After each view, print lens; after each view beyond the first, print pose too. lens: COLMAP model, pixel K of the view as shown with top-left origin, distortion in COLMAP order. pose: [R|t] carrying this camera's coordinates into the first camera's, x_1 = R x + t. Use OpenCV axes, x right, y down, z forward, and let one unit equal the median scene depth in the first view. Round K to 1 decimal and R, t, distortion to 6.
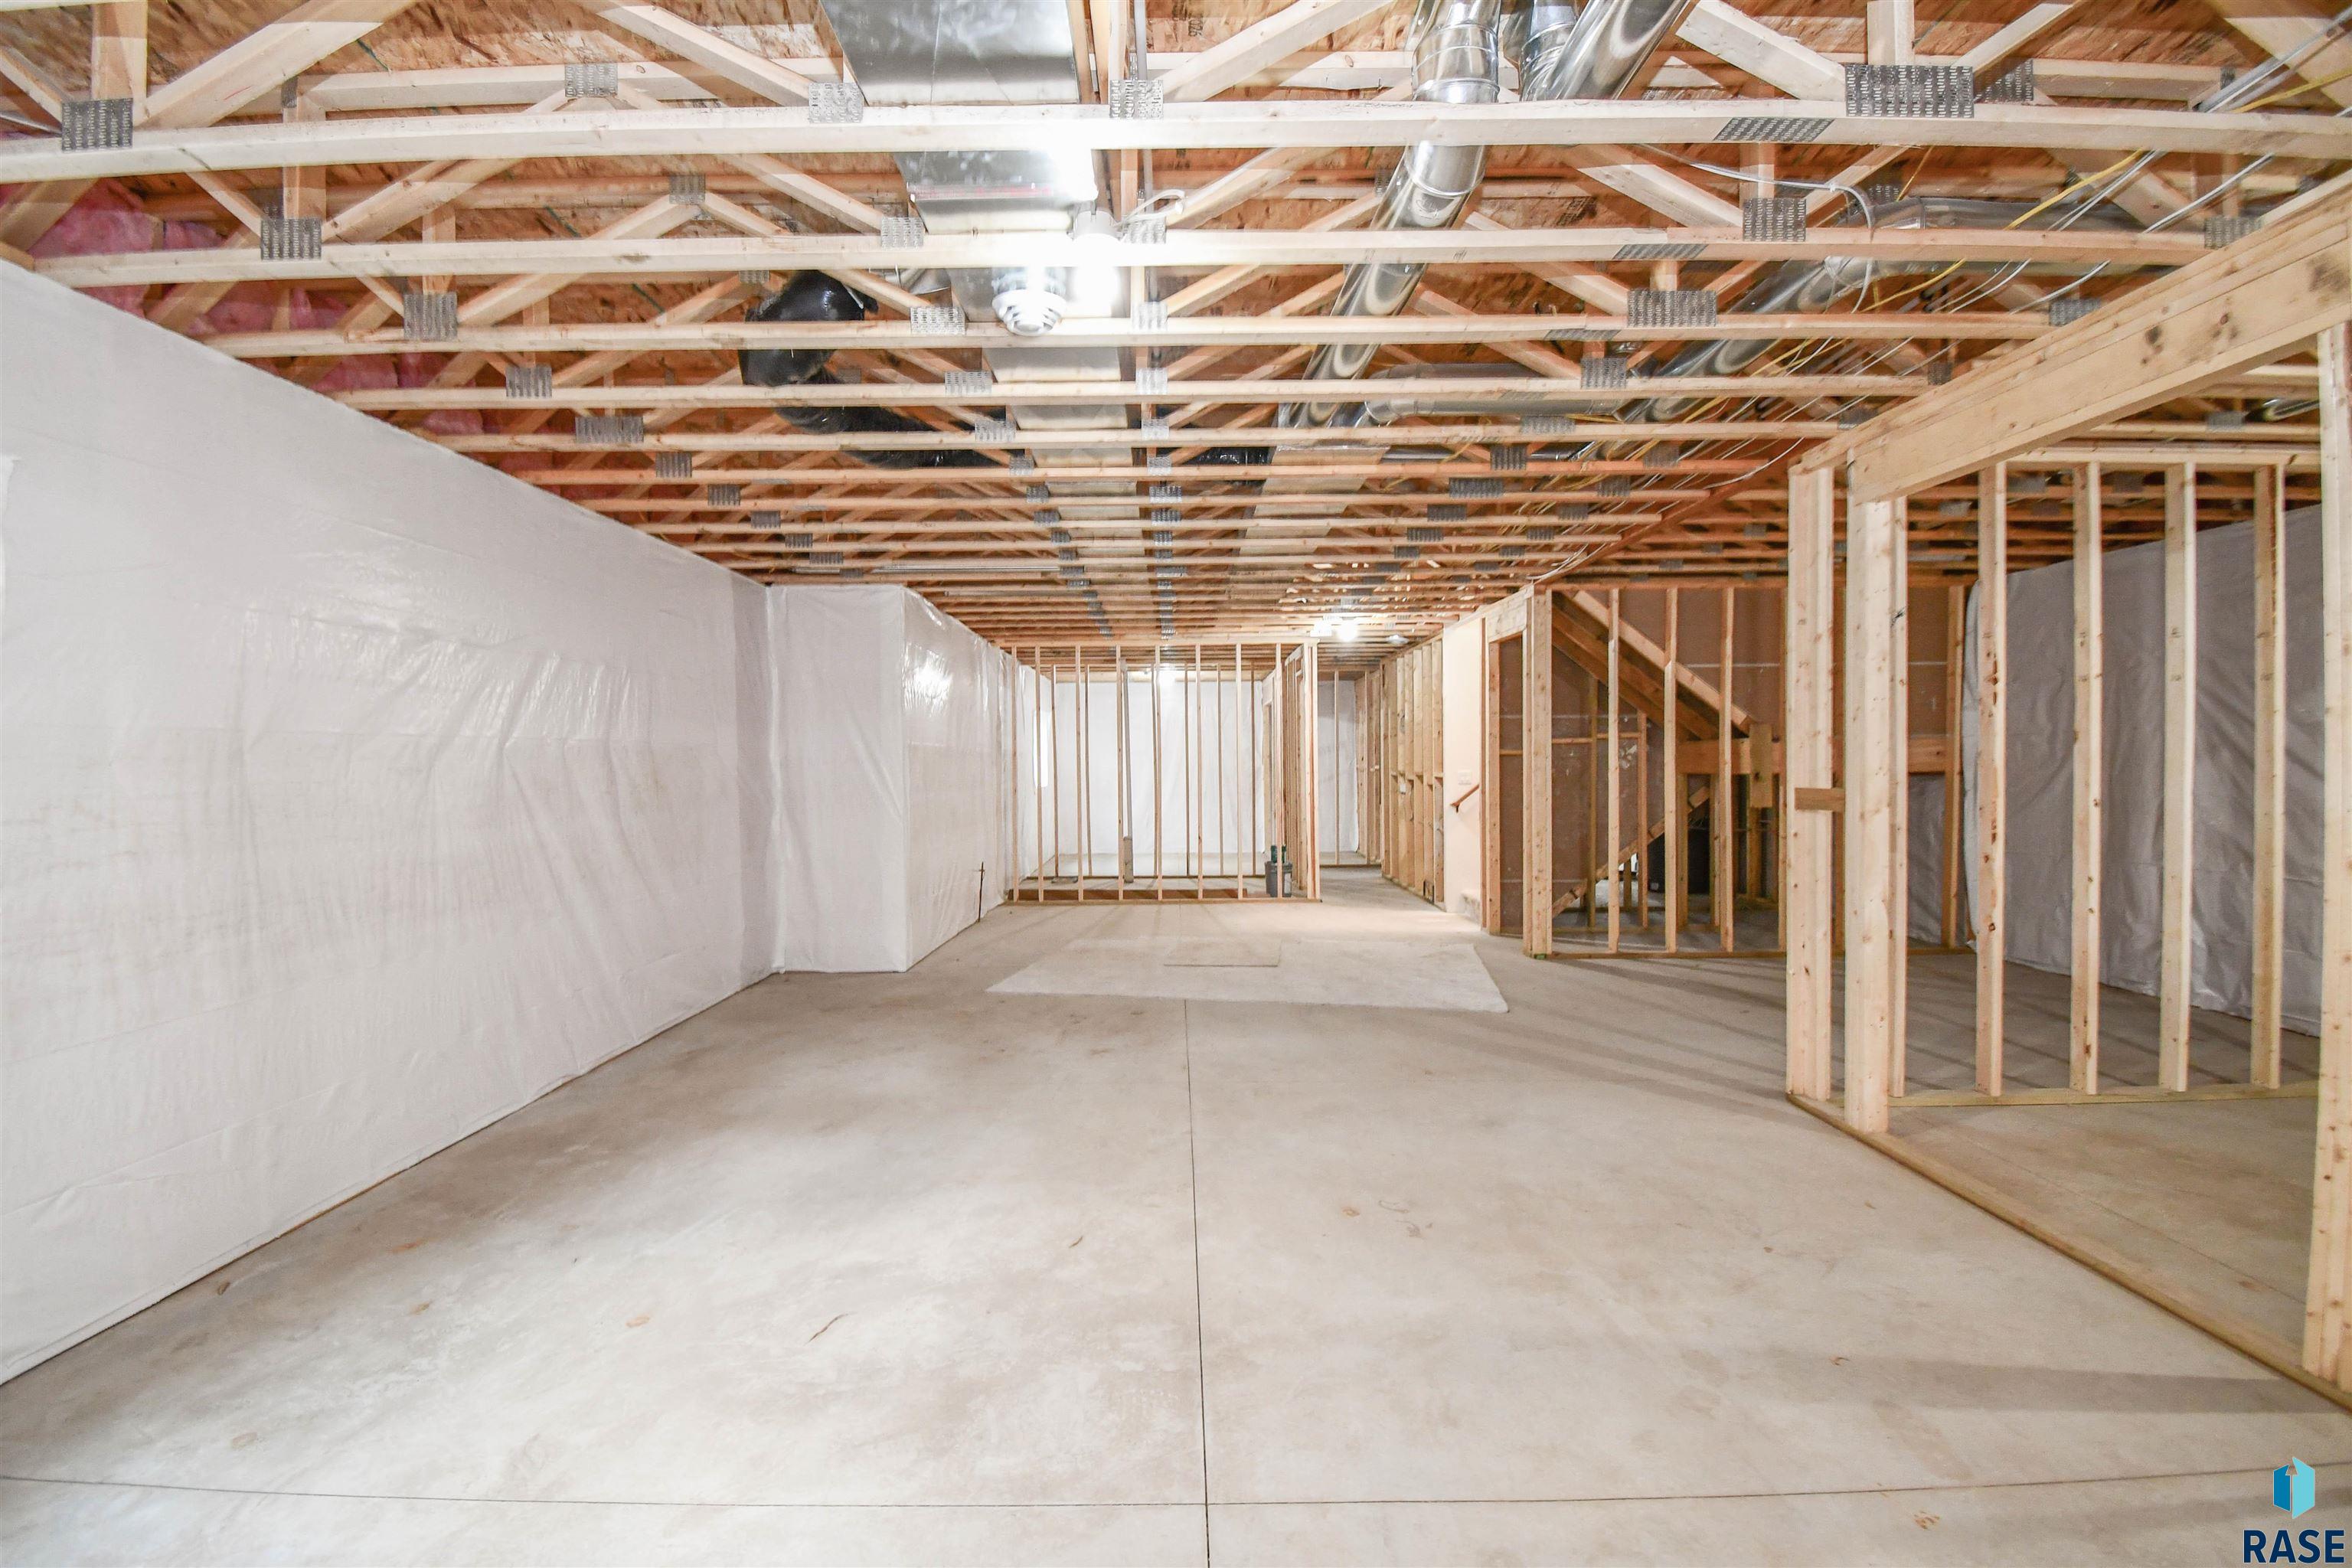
lens RADIAL K [[1070.7, 0, 1161.9], [0, 1070.7, 787.7], [0, 0, 1]] dist [0.024116, -0.026218]
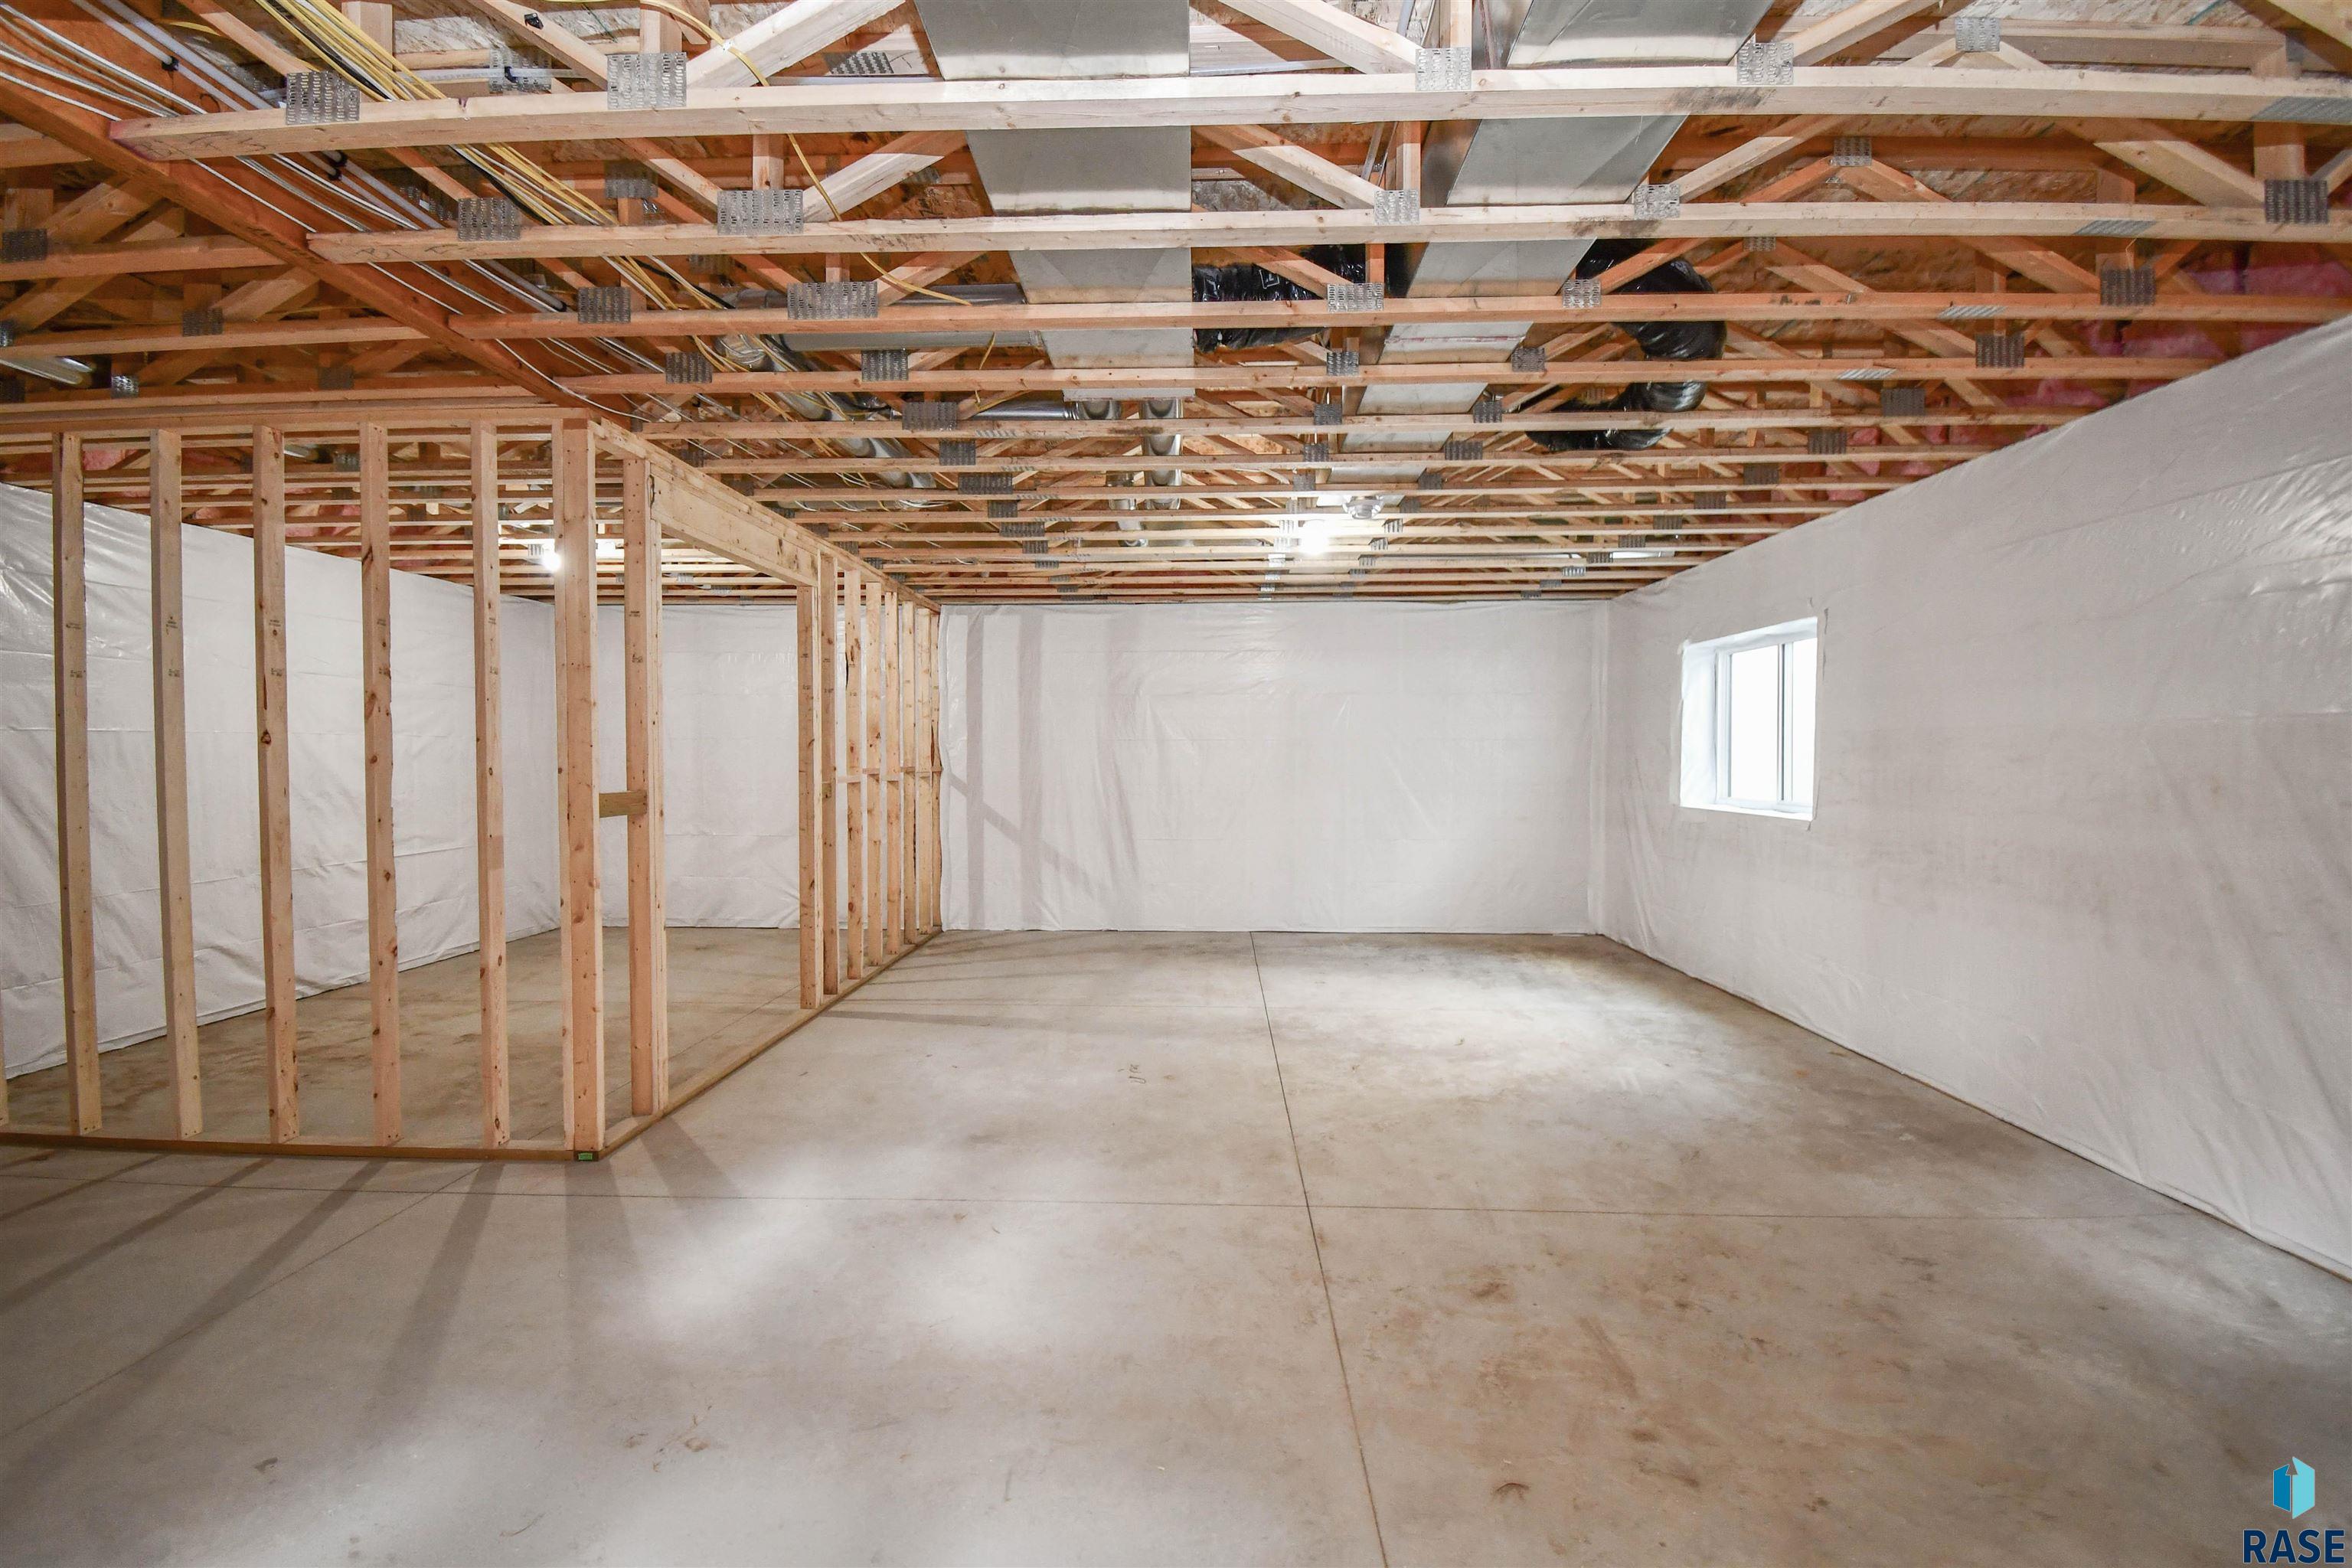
lens RADIAL K [[1070.7, 0, 1161.9], [0, 1070.7, 787.7], [0, 0, 1]] dist [0.024116, -0.026218]
pose [[-0.999423, 0.006900, 0.033251, 0.119027], [0.008799, 0.998317, 0.057318, -0.056319], [-0.032800, 0.057578, -0.997802, 2.077239]]
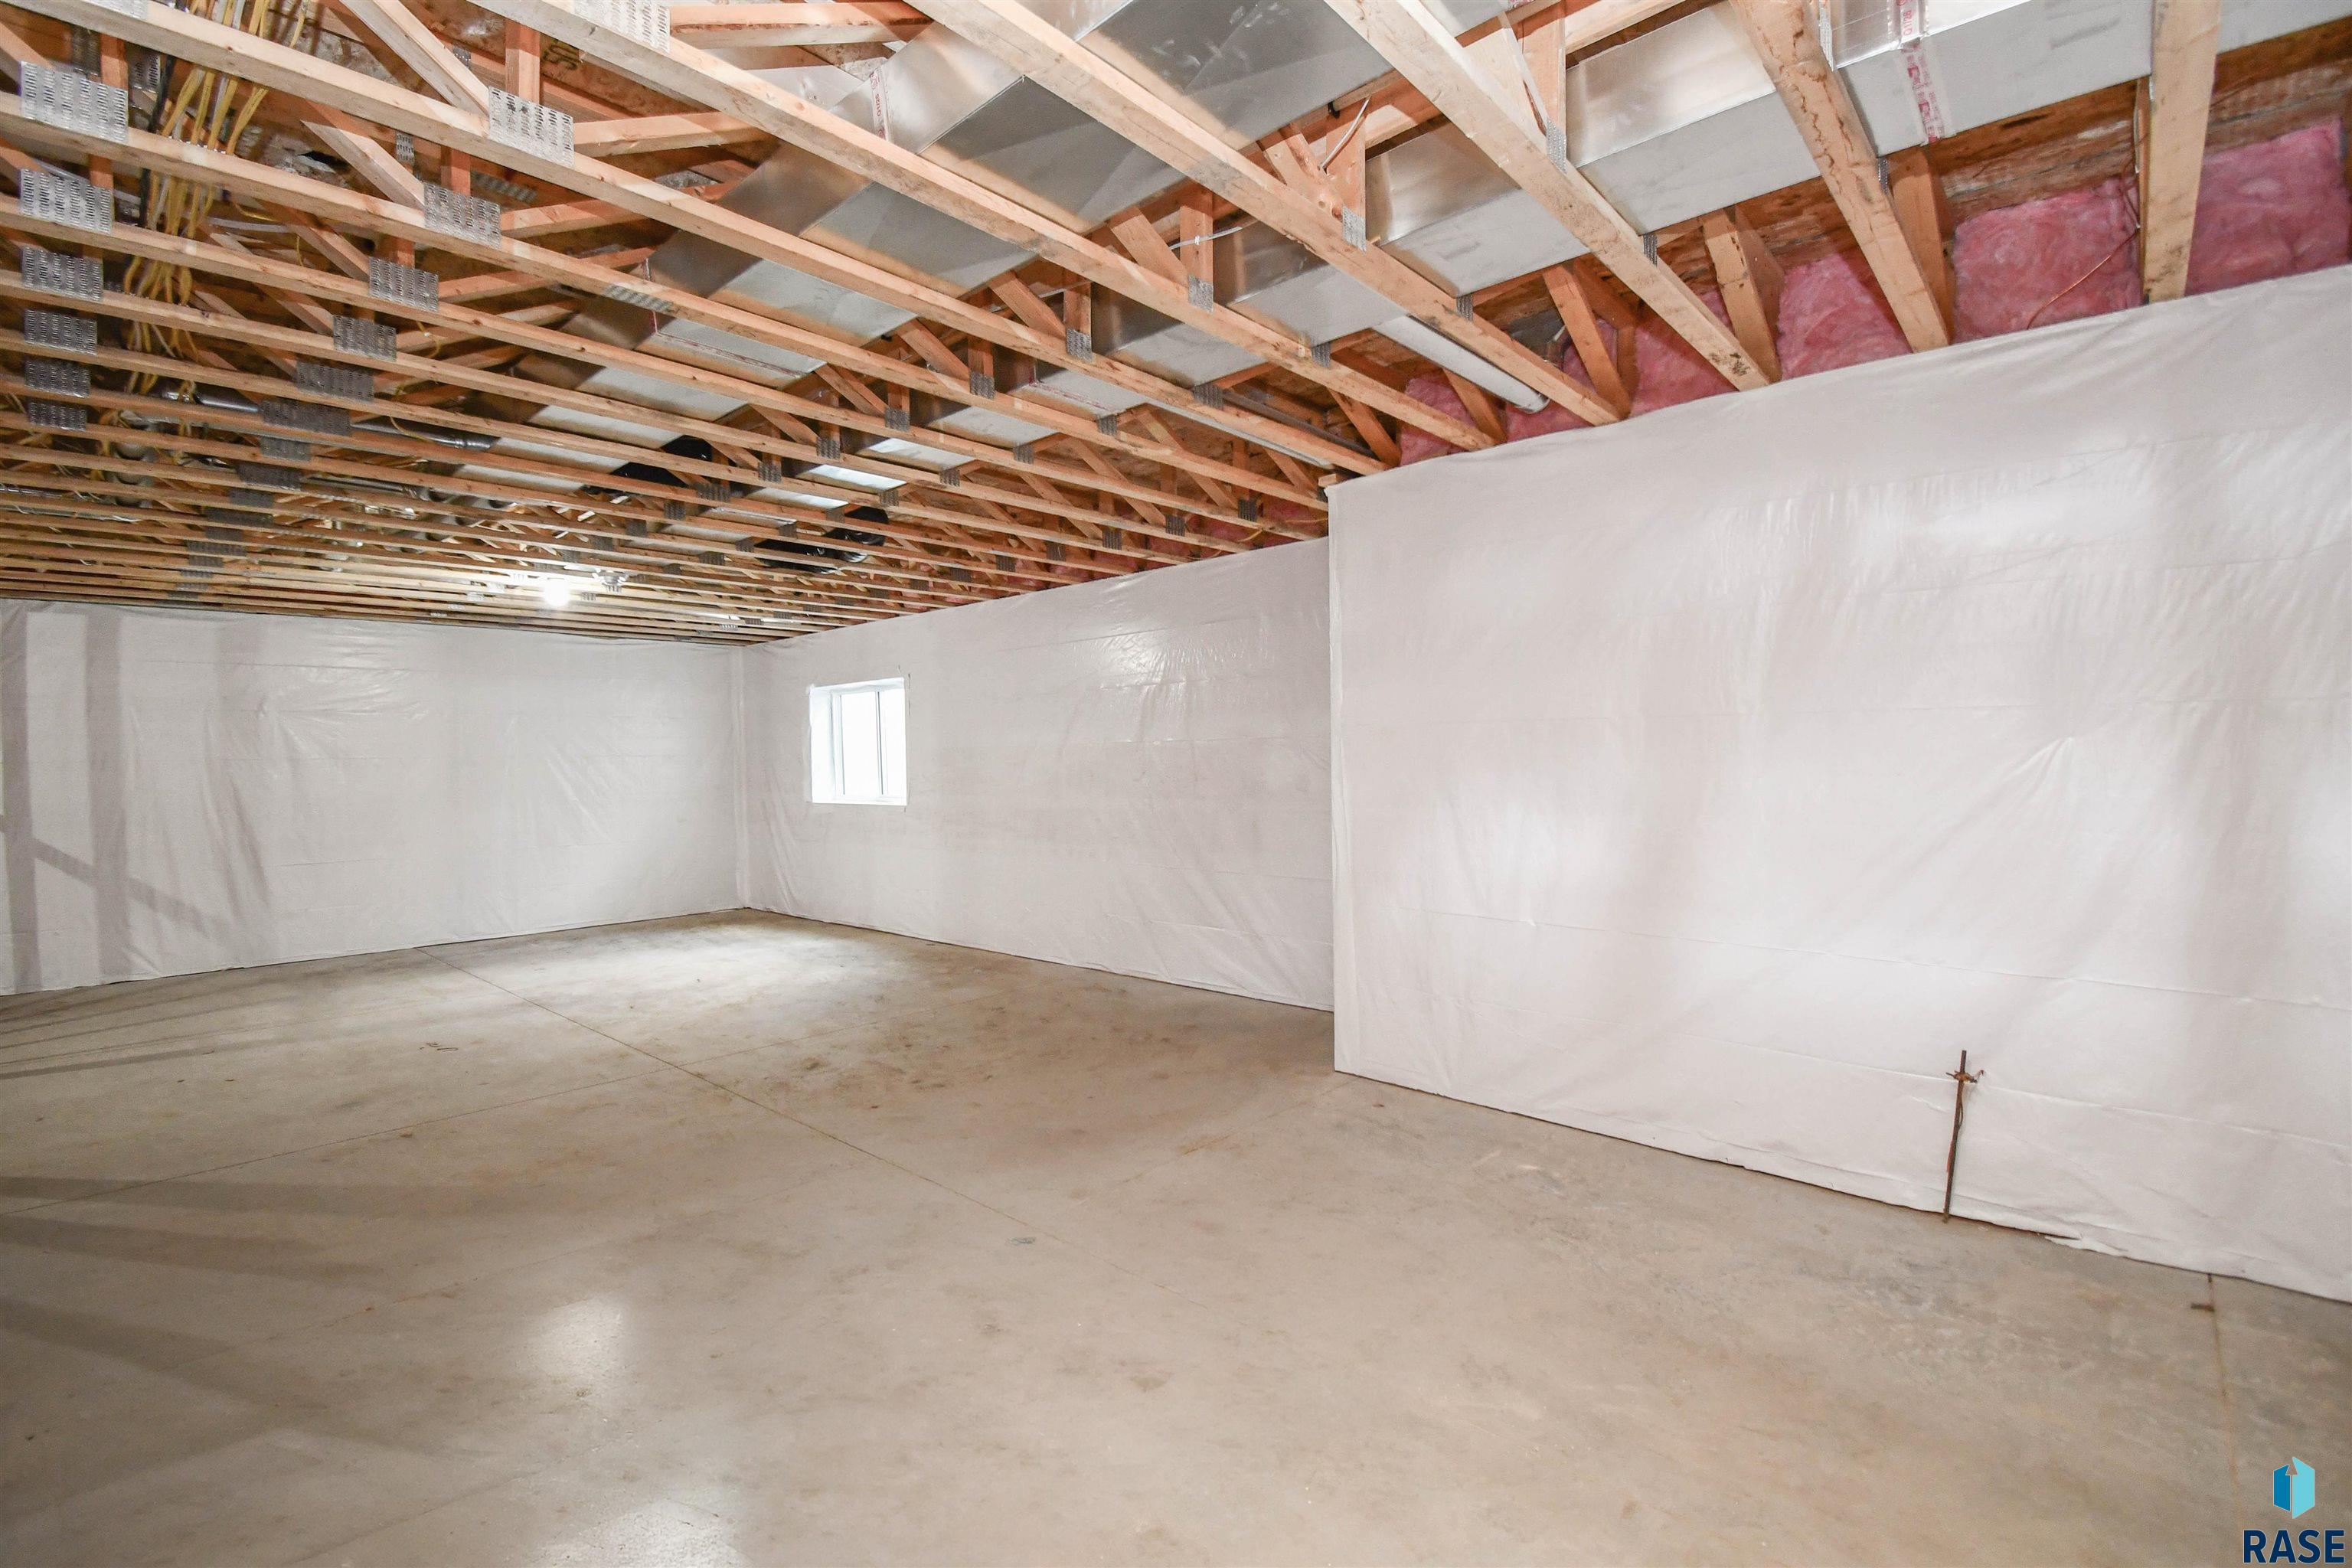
lens RADIAL K [[1070.7, 0, 1161.9], [0, 1070.7, 787.7], [0, 0, 1]] dist [0.024116, -0.026218]
pose [[-0.681178, 0.041468, -0.730943, 0.585514], [0.005153, 0.998641, 0.051853, -0.074704], [0.732100, 0.031555, -0.680466, 2.556996]]
